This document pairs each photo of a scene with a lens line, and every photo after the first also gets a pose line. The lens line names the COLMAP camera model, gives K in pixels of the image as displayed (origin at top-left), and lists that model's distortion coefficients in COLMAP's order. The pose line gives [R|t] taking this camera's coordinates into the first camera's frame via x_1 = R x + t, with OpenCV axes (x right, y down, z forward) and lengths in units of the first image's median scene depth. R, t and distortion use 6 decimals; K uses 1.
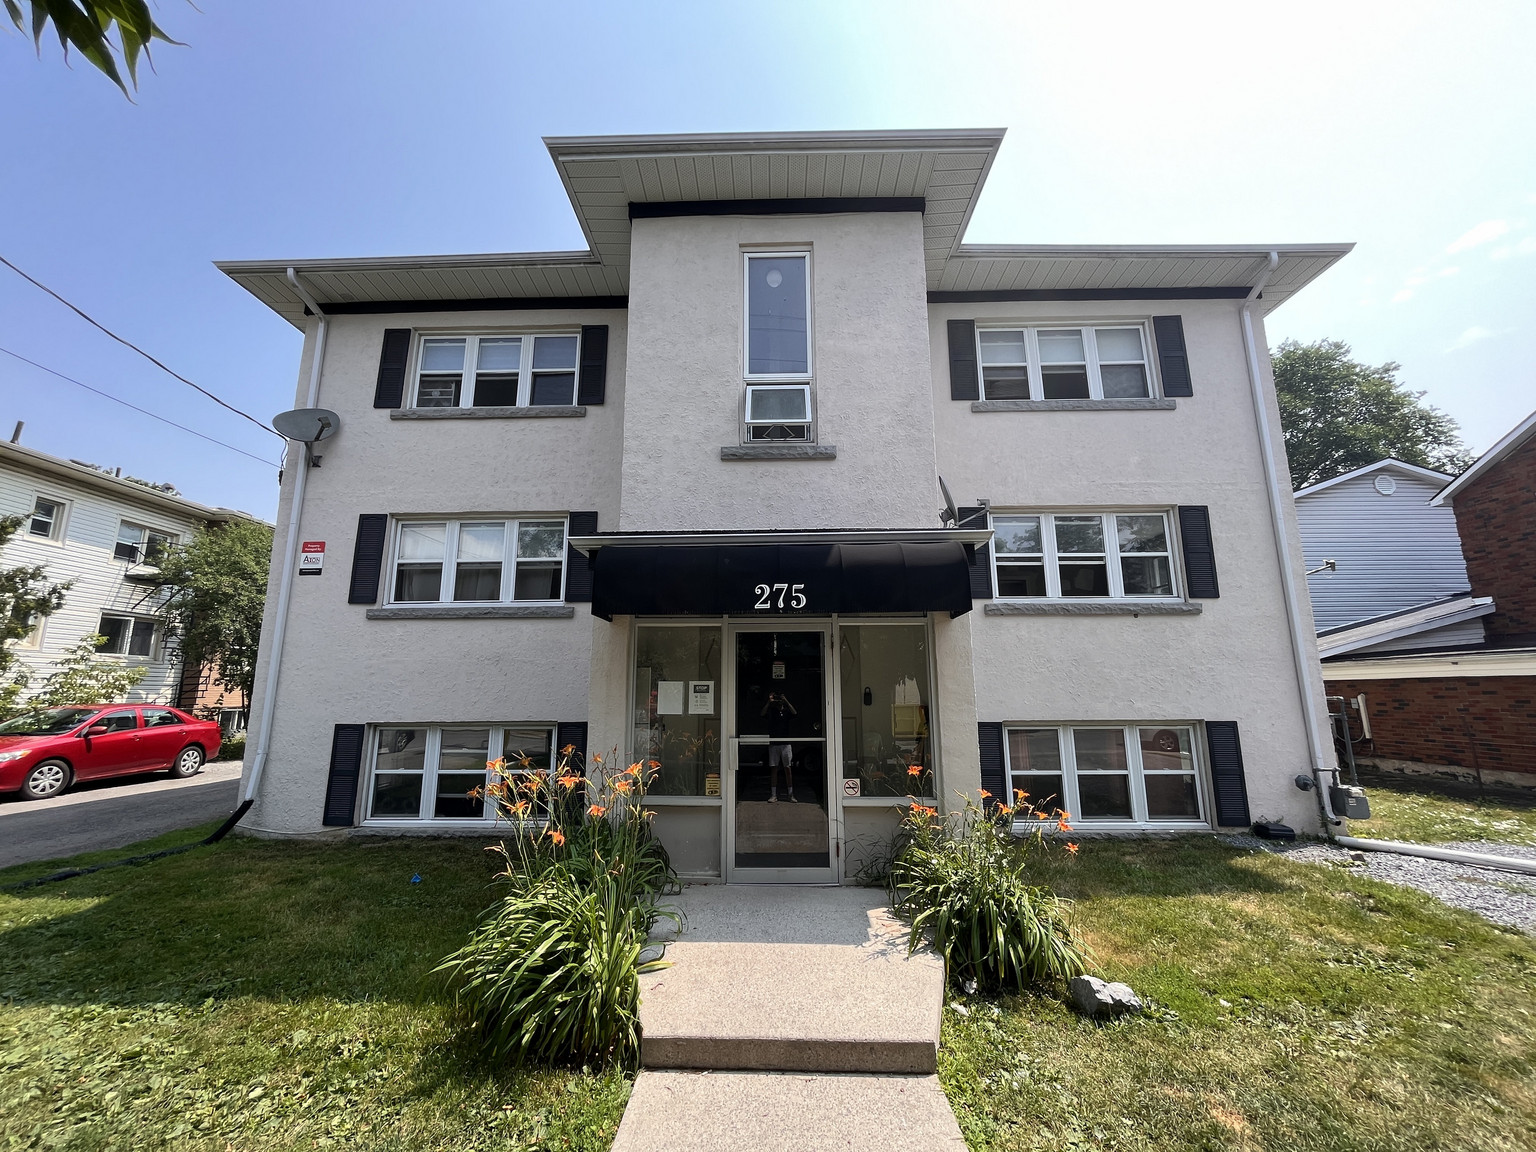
lens RADIAL K [[616.2, 0, 761.6], [0, 616.2, 569.1], [0, 0, 1]] dist [-0.003248, -0.000328]
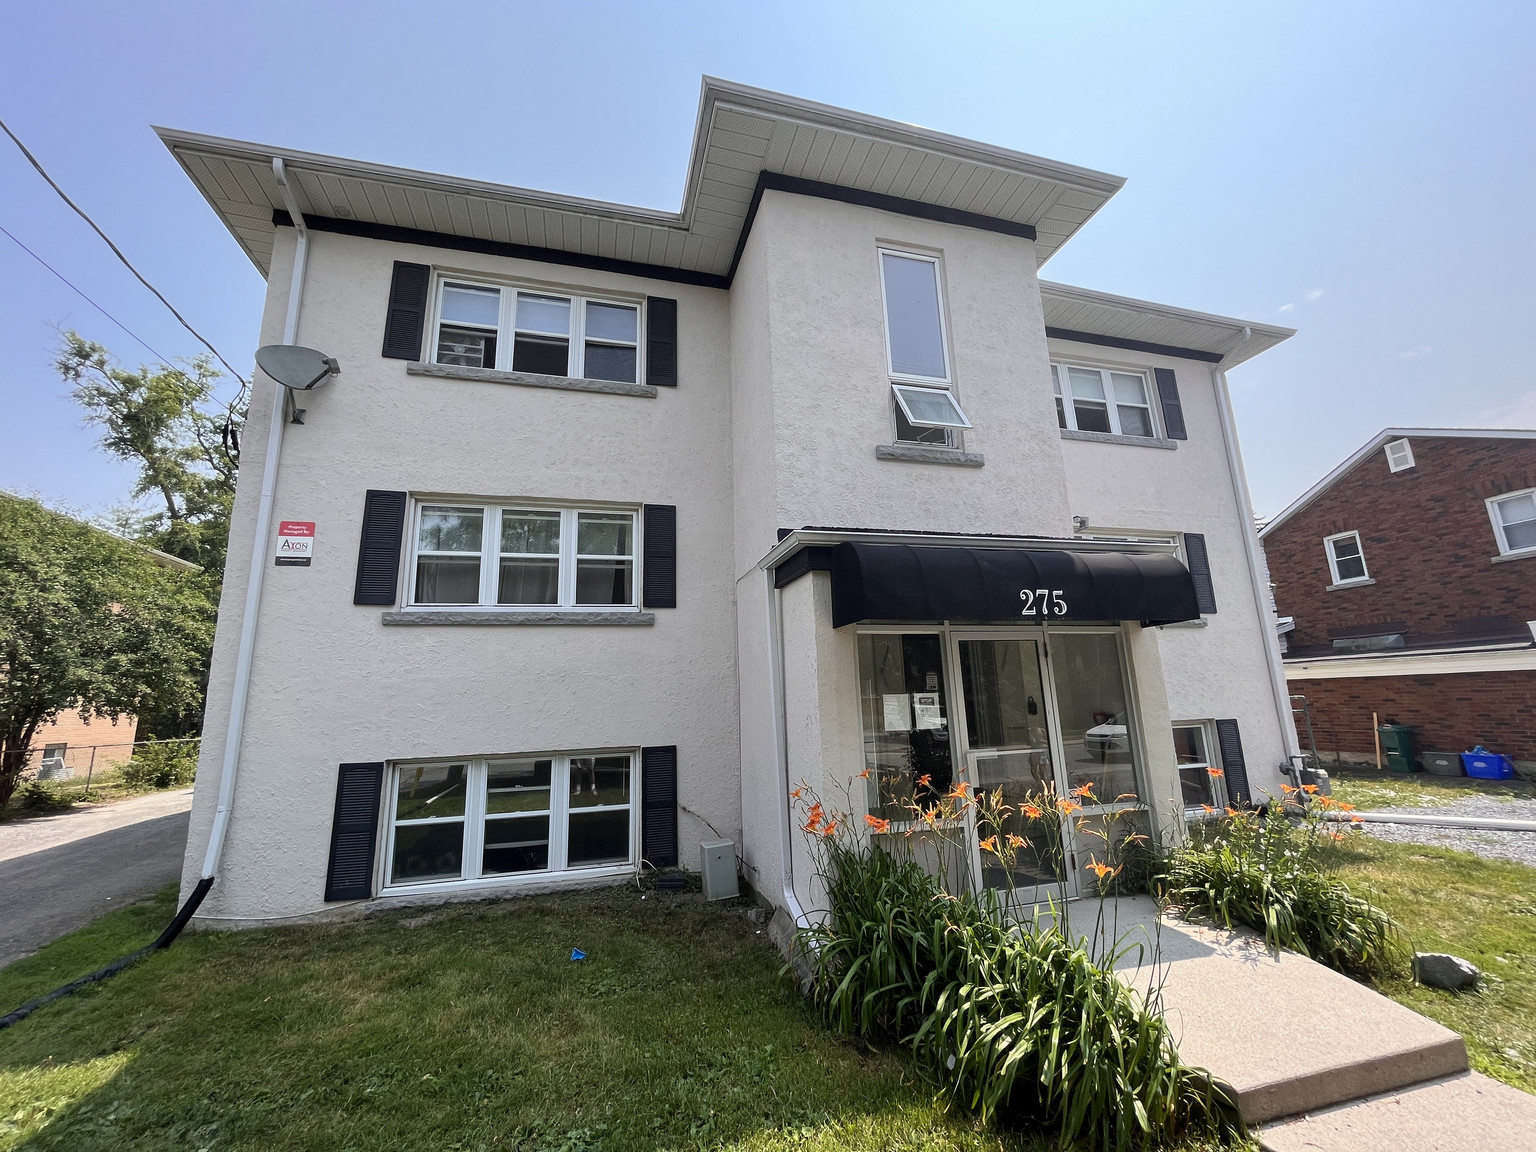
lens RADIAL K [[616.2, 0, 761.6], [0, 616.2, 569.1], [0, 0, 1]] dist [-0.003248, -0.000328]
pose [[0.958313, 0.034727, 0.283602, -0.416432], [-0.028020, 0.999224, -0.027674, 0.019413], [-0.284343, 0.018574, 0.958543, 0.124231]]
